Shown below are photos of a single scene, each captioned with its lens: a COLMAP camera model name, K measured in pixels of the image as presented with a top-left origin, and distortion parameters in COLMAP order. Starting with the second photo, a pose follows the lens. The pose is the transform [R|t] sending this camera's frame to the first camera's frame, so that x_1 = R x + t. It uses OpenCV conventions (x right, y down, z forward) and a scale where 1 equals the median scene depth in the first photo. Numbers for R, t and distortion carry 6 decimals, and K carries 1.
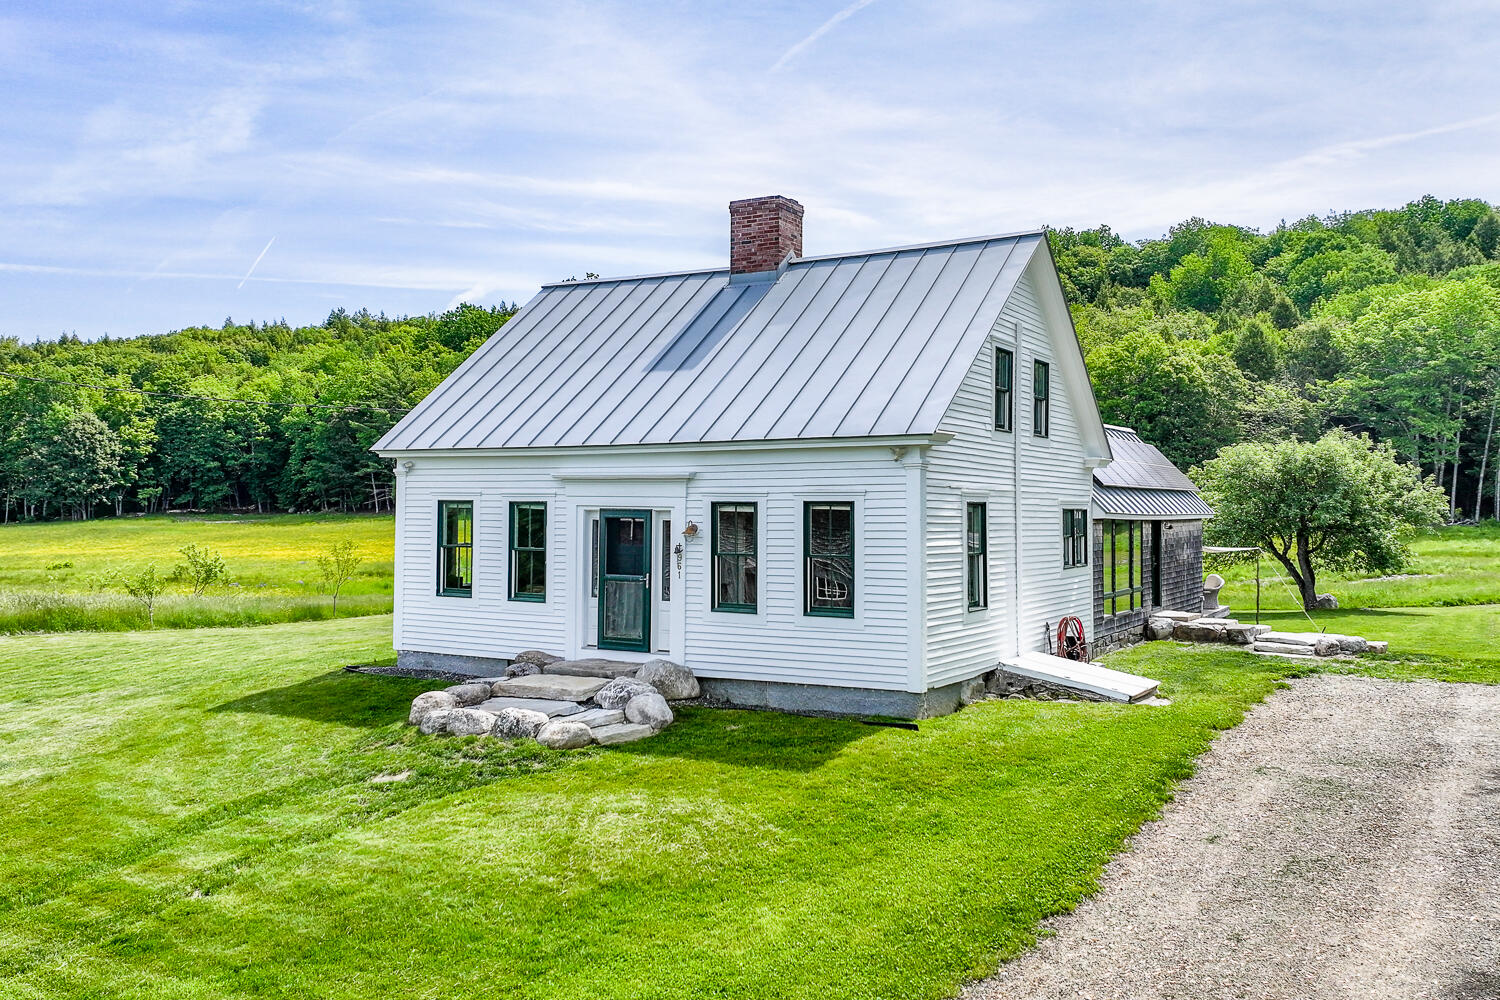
lens RADIAL K [[1271.2, 0, 752.2], [0, 1271.2, 474.4], [0, 0, 1]] dist [0.005913, -0.013655]
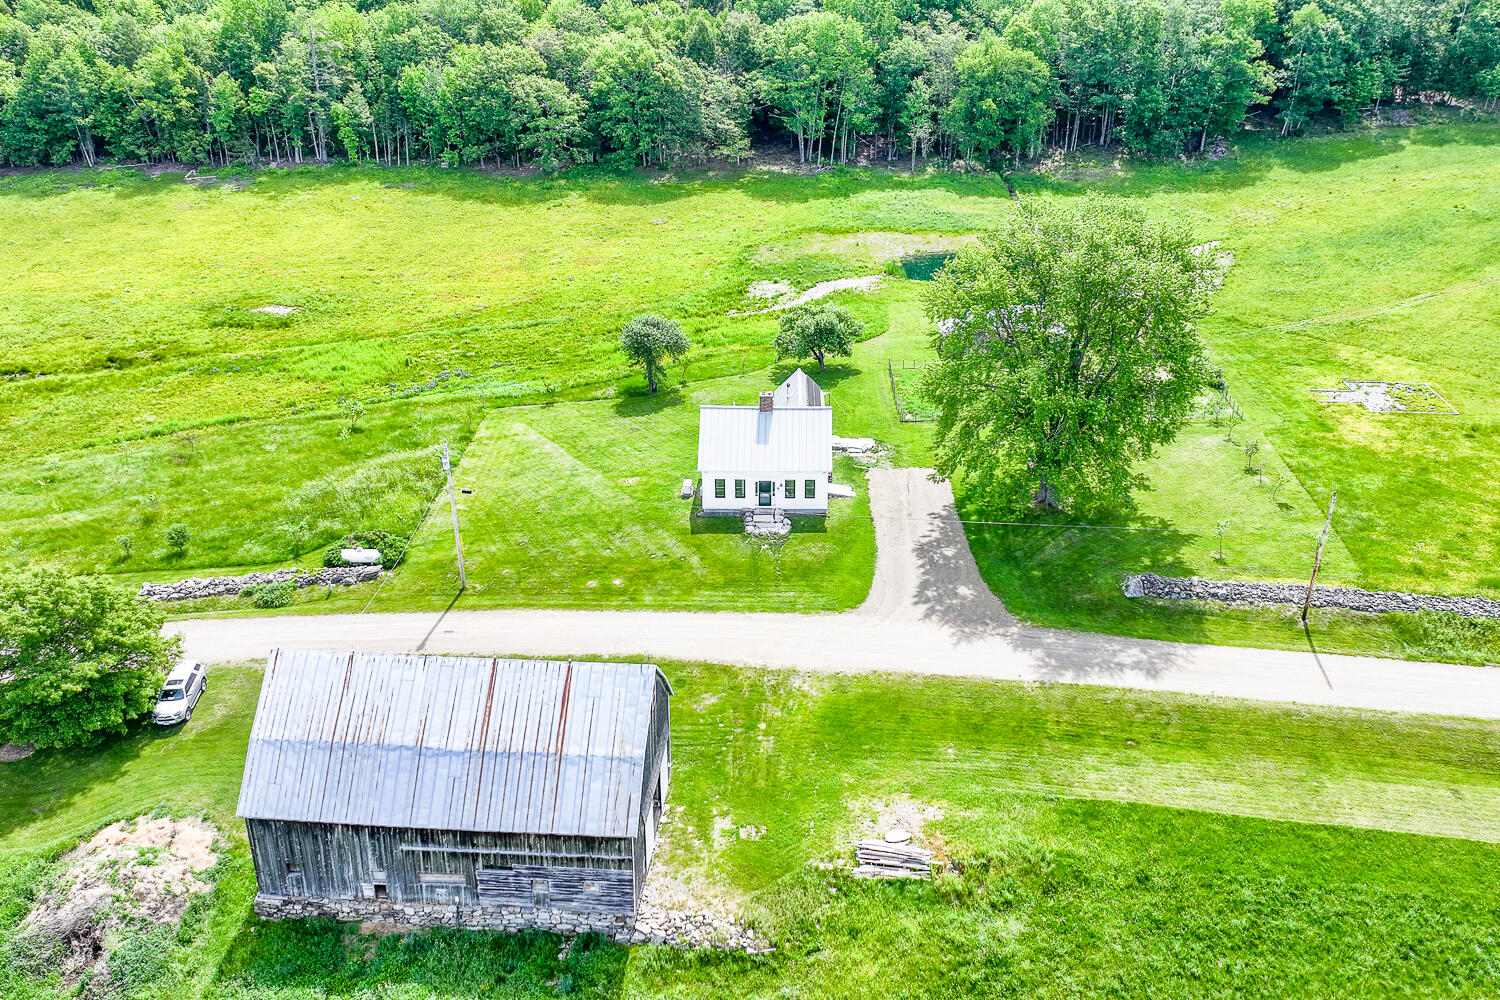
lens RADIAL K [[1271.2, 0, 752.2], [0, 1271.2, 474.4], [0, 0, 1]] dist [0.005913, -0.013655]
pose [[0.872071, -0.220503, 0.436886, -2.050767], [0.003077, 0.895190, 0.445674, -1.967402], [-0.489369, -0.387315, 0.781348, -2.552464]]
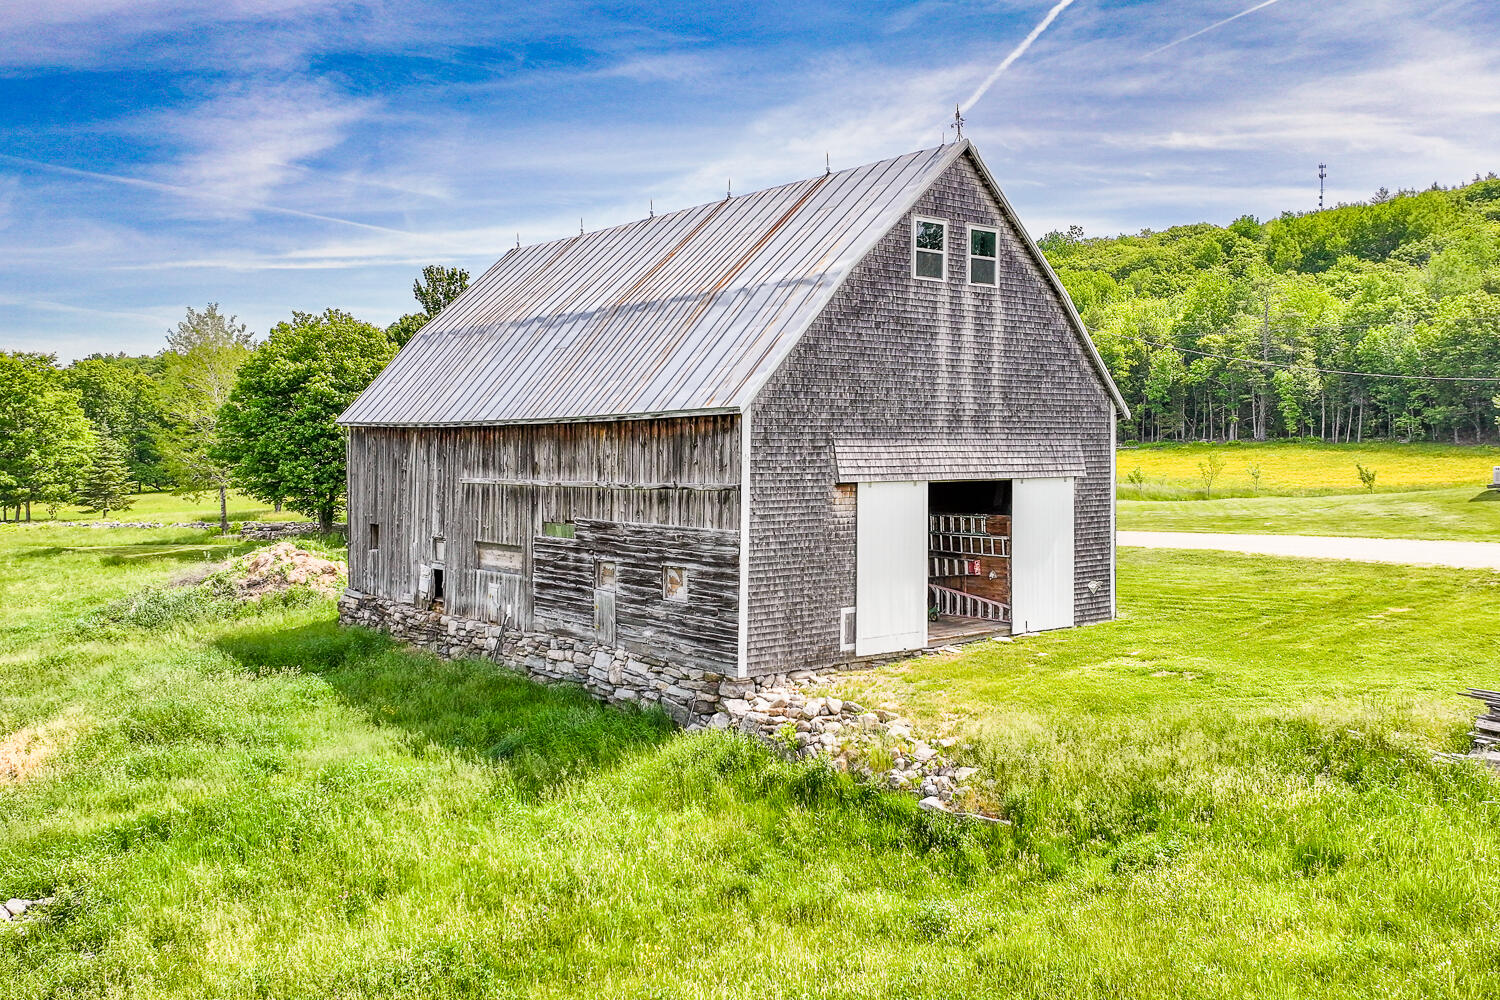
lens RADIAL K [[1266.5, 0, 747.6], [0, 1266.5, 462.5], [0, 0, 1]] dist [0.007150, 0.002020]
pose [[0.955711, -0.012023, -0.294060, -0.917485], [0.023647, 0.999072, 0.036005, -0.017013], [0.293354, -0.041364, 0.955109, -1.588887]]
